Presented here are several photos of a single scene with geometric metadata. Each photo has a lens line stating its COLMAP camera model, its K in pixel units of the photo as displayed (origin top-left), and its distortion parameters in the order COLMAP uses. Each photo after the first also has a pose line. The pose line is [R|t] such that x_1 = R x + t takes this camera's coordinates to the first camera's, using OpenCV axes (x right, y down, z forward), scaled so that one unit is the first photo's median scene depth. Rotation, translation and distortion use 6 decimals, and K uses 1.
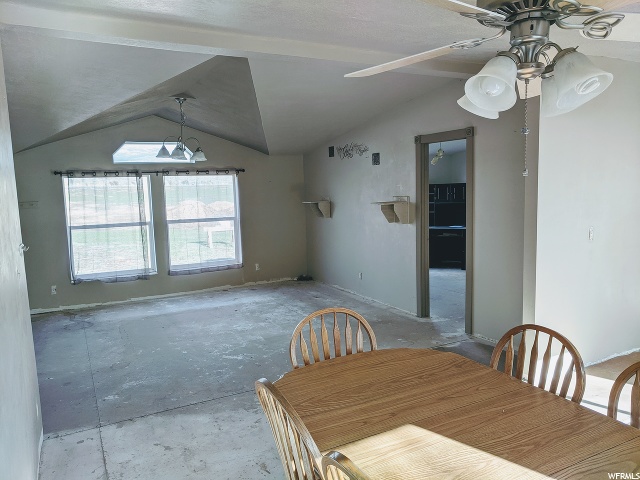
lens RADIAL K [[478.7, 0, 320.4], [0, 478.7, 240.7], [0, 0, 1]] dist [-0.008680, 0.023002]
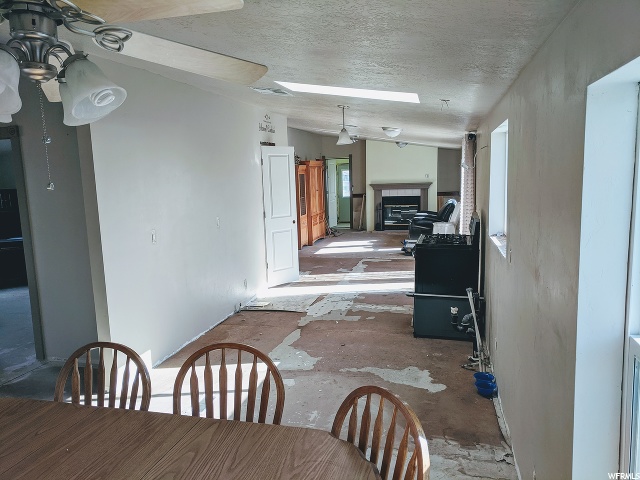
lens RADIAL K [[478.7, 0, 321.2], [0, 478.7, 239.8], [0, 0, 1]] dist [-0.008680, 0.023002]
pose [[0.673075, -0.094668, 0.733490, 0.108774], [0.098511, 0.994412, 0.037947, -0.029053], [-0.732984, 0.046716, 0.678640, 0.033340]]
